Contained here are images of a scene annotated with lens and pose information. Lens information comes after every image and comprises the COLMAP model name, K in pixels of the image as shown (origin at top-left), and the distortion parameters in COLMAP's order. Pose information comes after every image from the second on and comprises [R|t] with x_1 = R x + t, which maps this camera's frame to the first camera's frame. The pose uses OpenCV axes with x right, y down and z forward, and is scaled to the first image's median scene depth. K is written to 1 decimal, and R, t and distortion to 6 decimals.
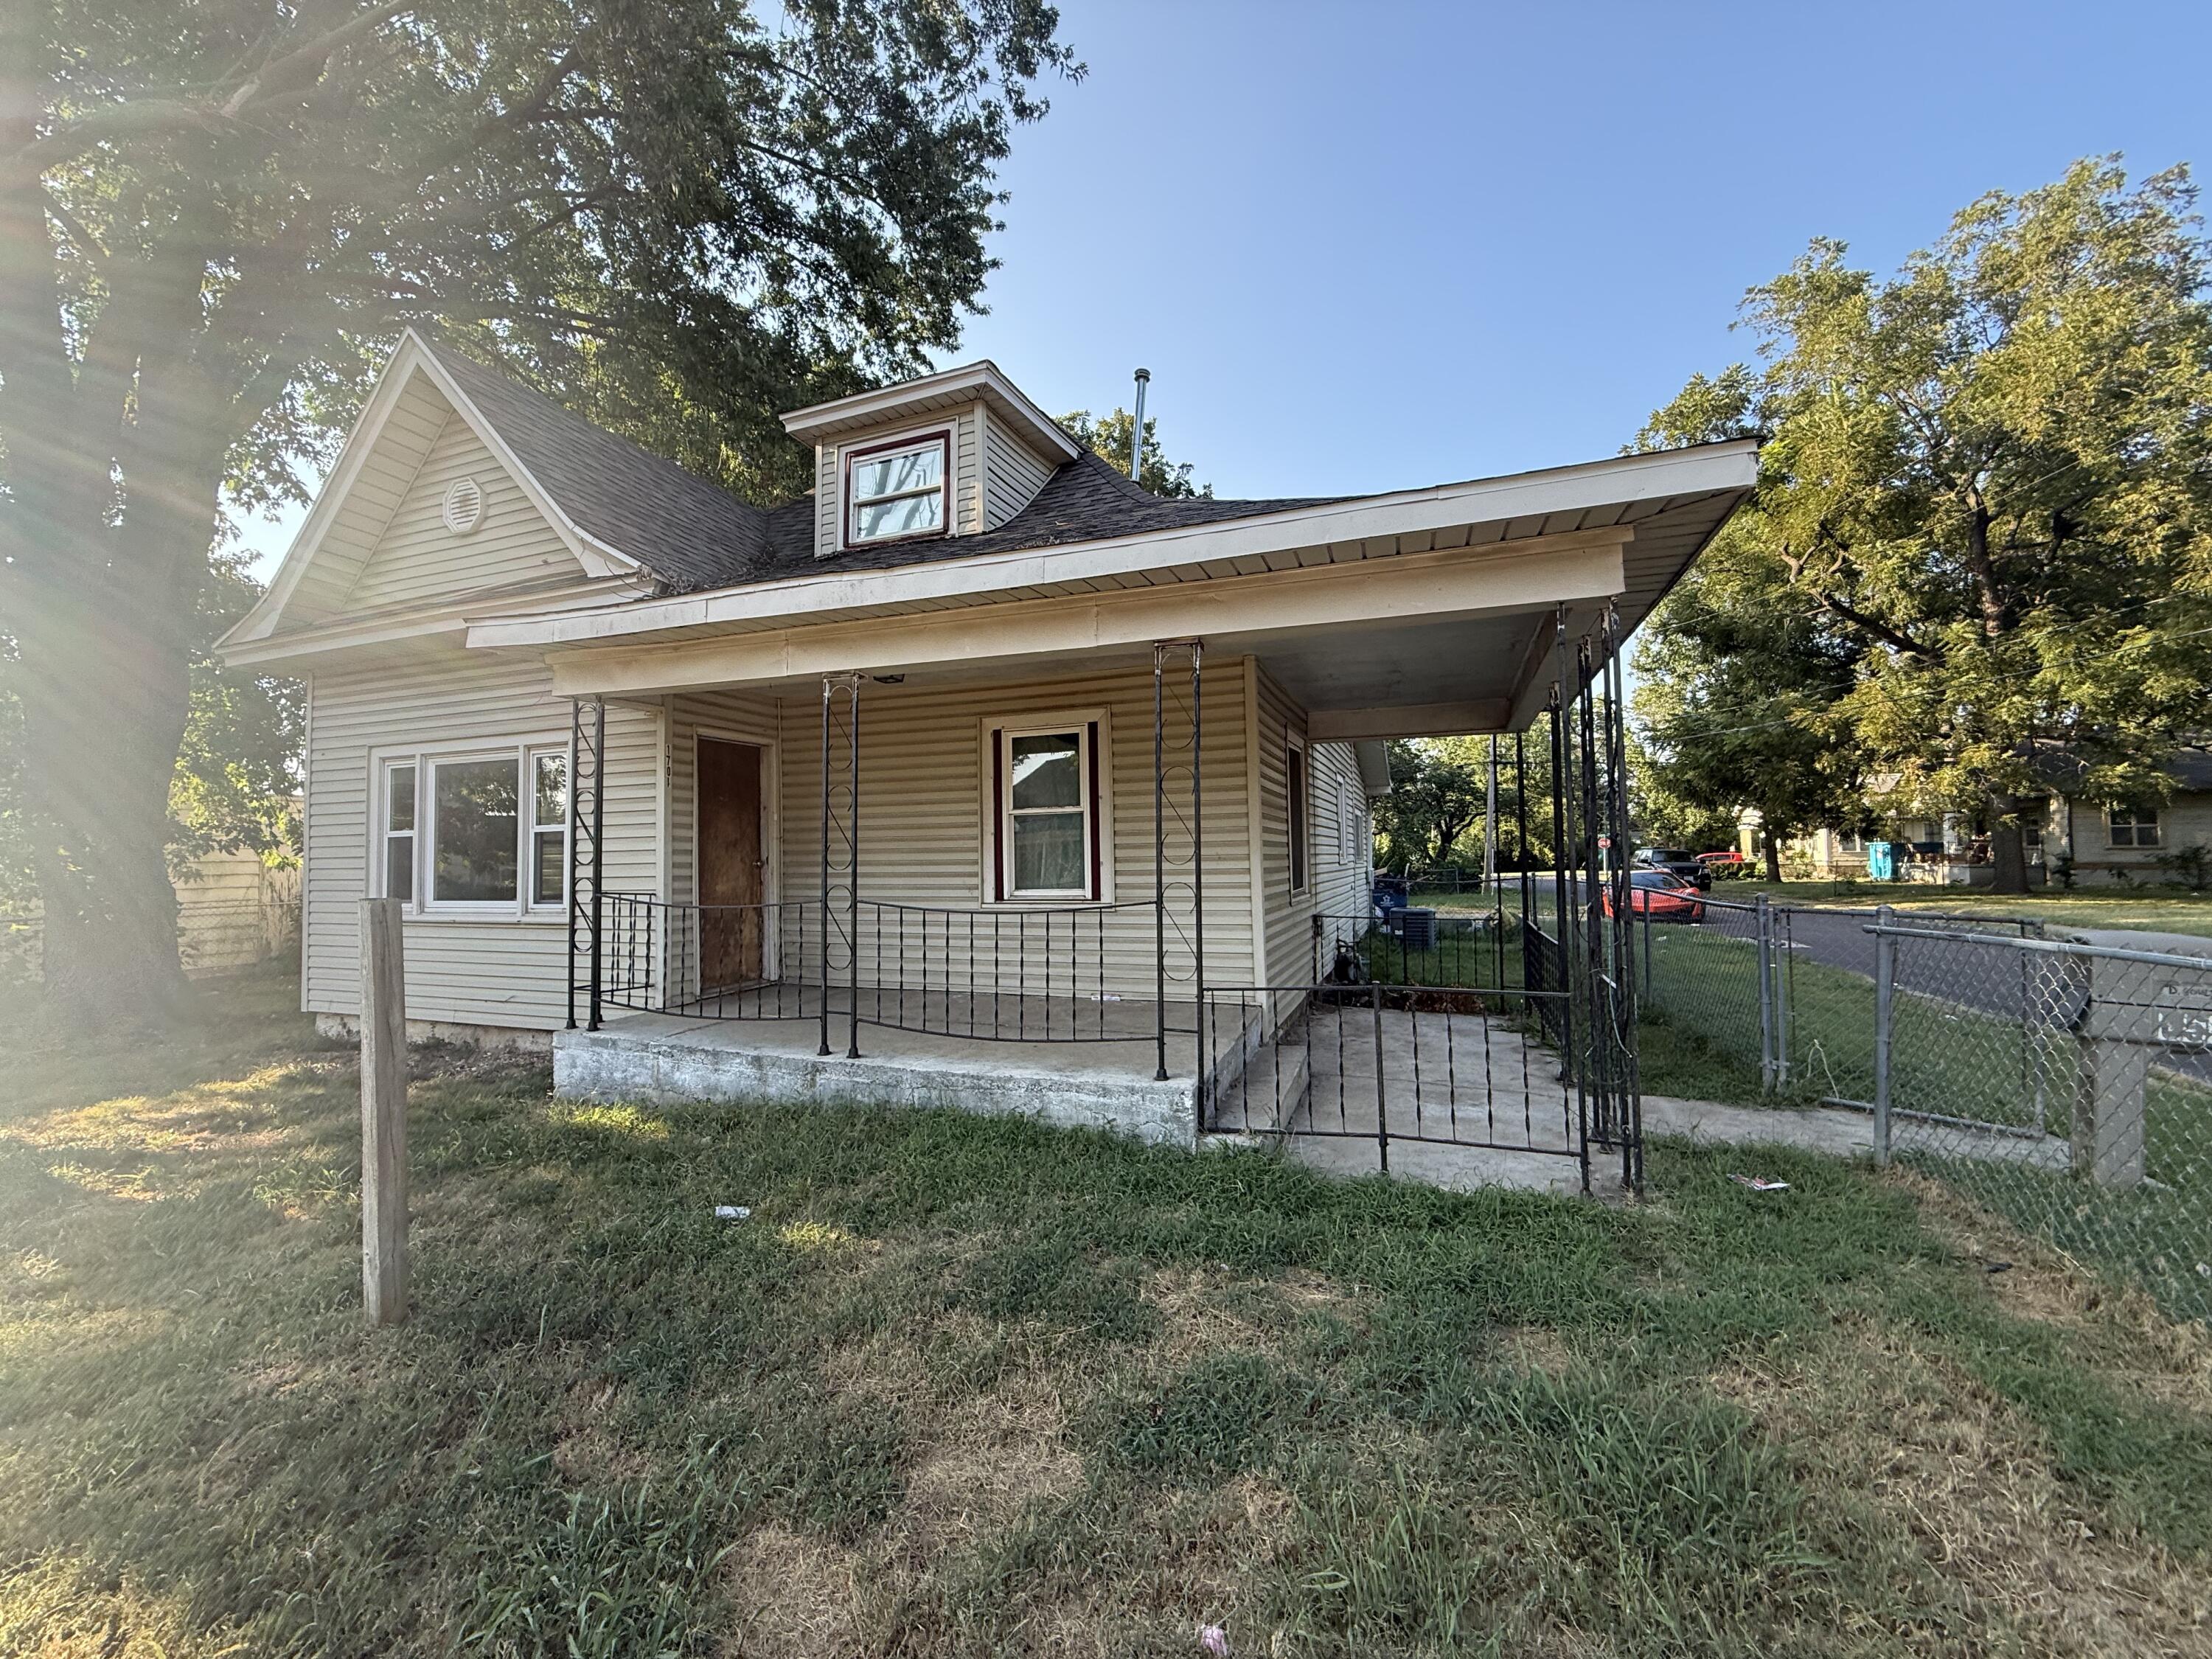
lens RADIAL K [[892.3, 0, 1102.5], [0, 892.3, 829.2], [0, 0, 1]] dist [0.000595, 0.000504]
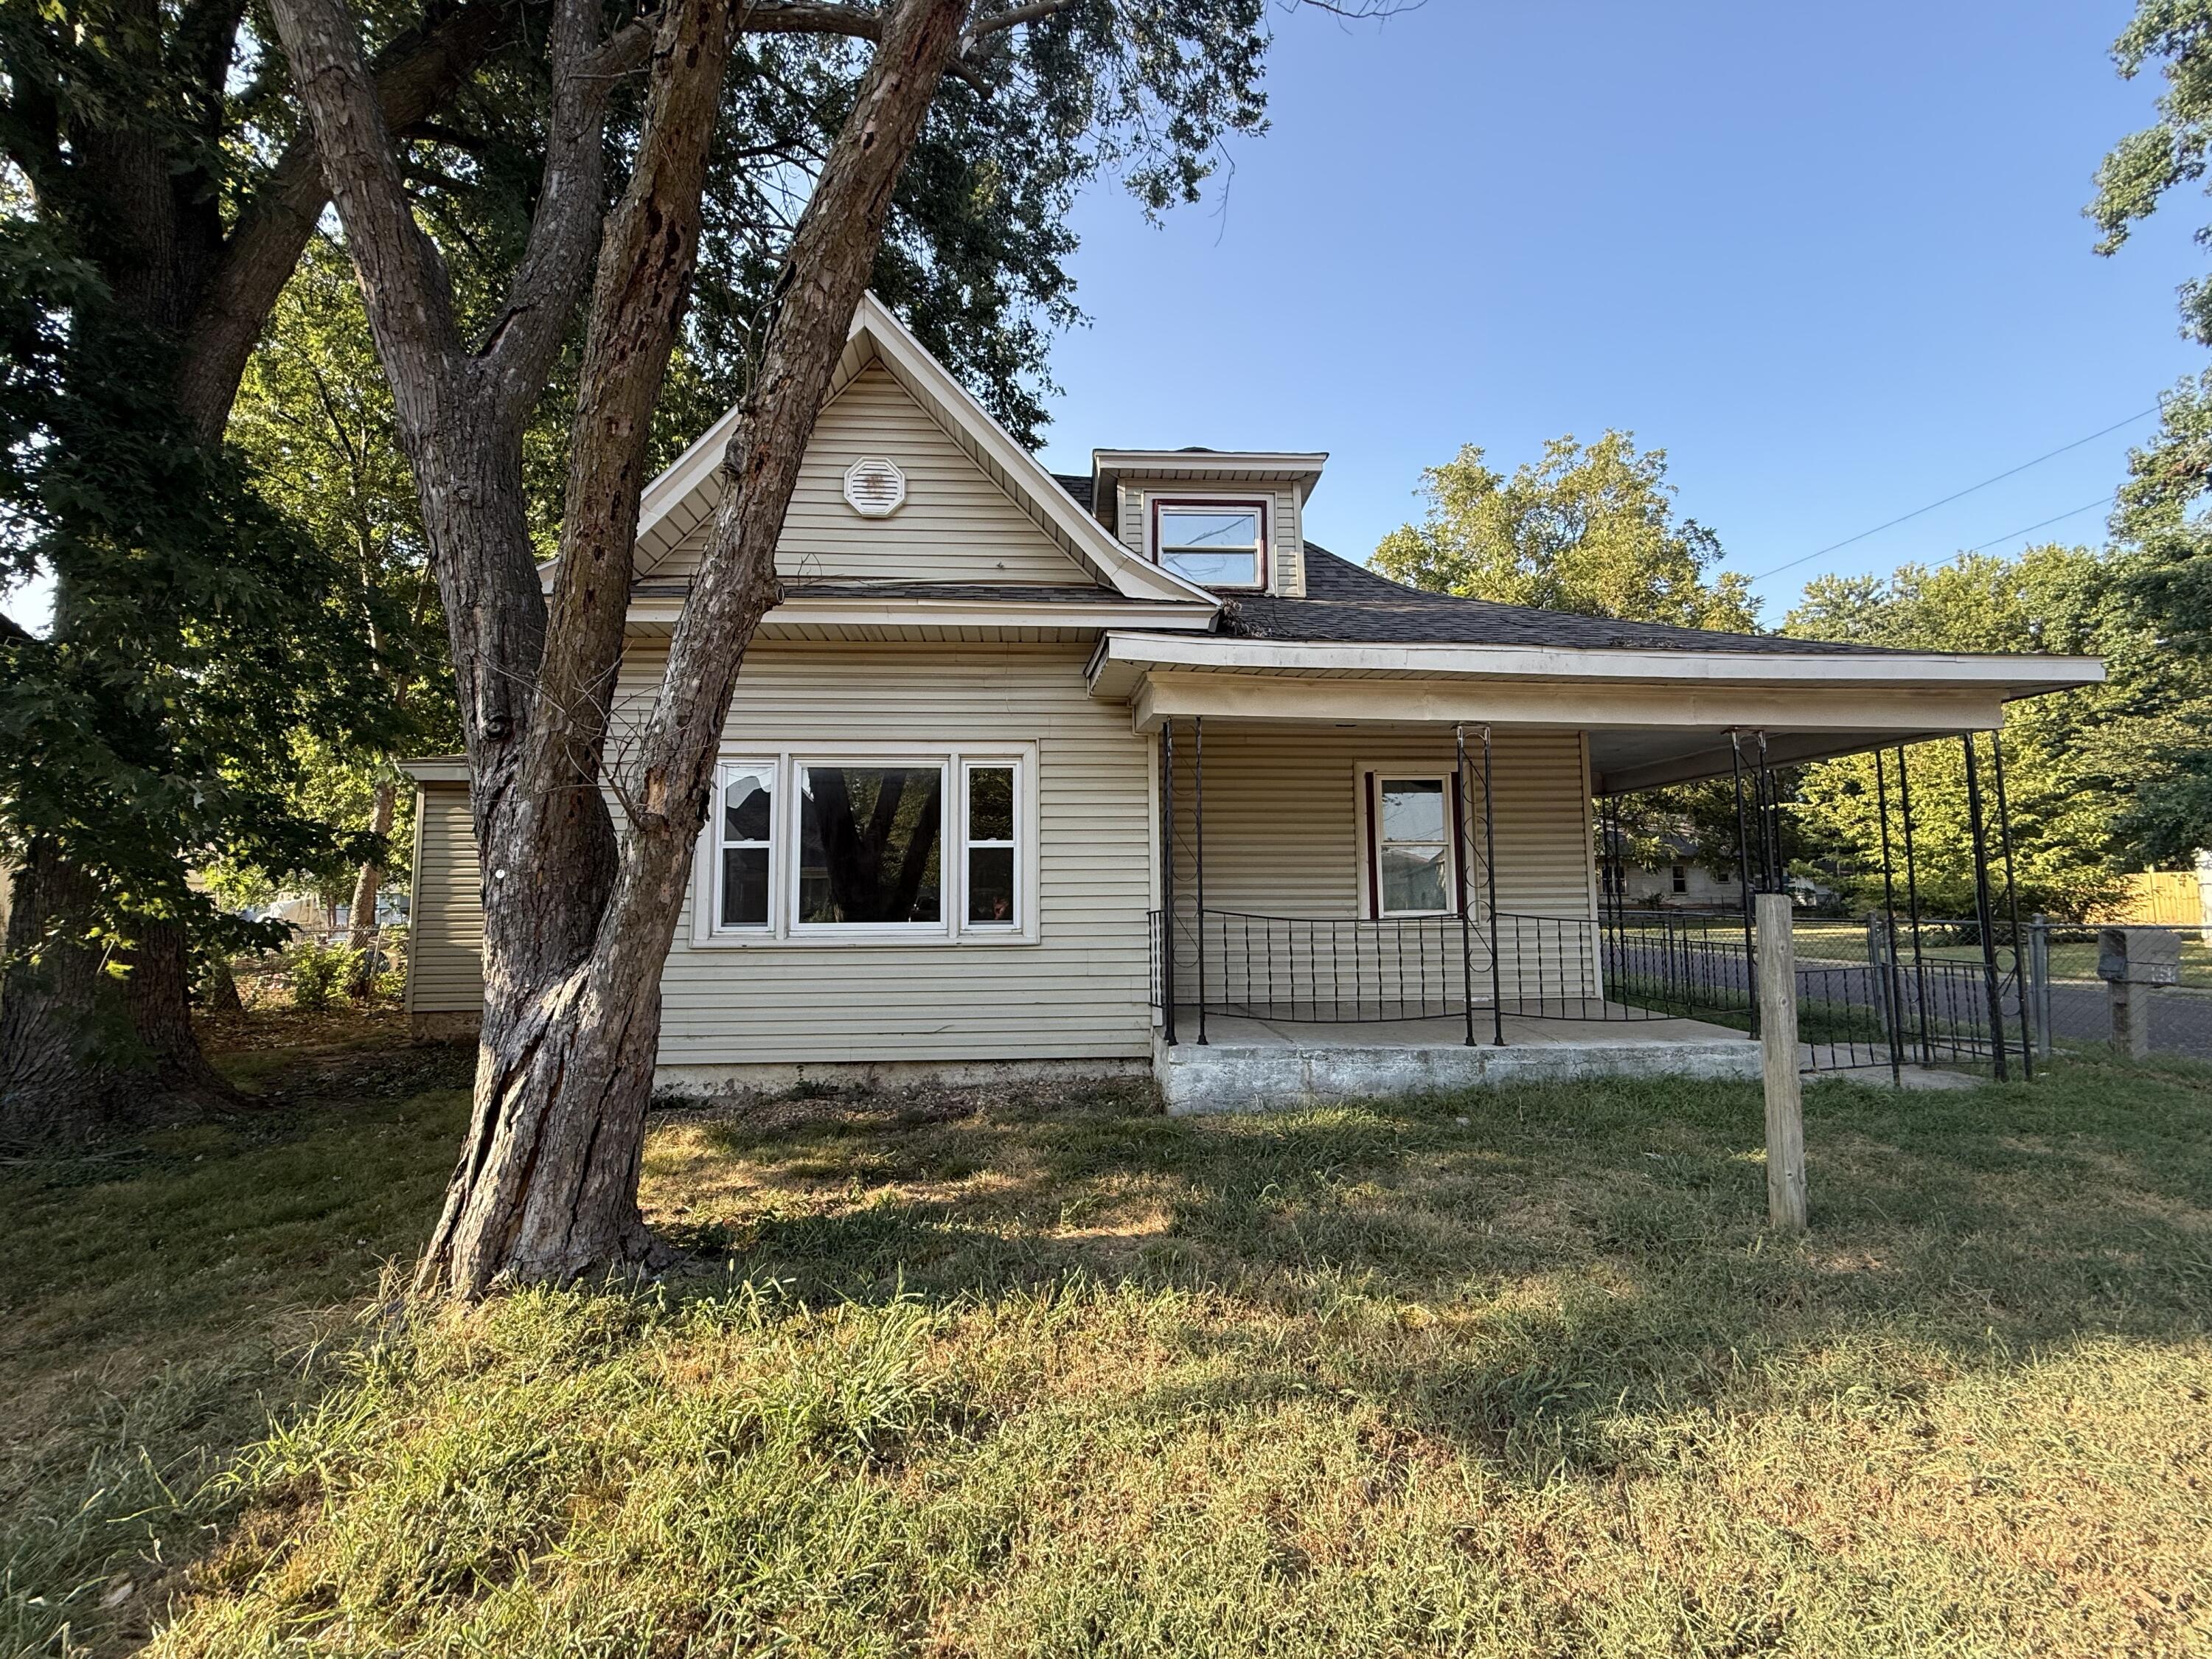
lens RADIAL K [[892.3, 0, 1106.1], [0, 892.3, 825.7], [0, 0, 1]] dist [0.000595, 0.000504]
pose [[0.906851, 0.043496, 0.419201, -0.910396], [-0.022479, 0.998236, -0.054947, 0.029187], [-0.420852, 0.040406, 0.906229, 0.094891]]
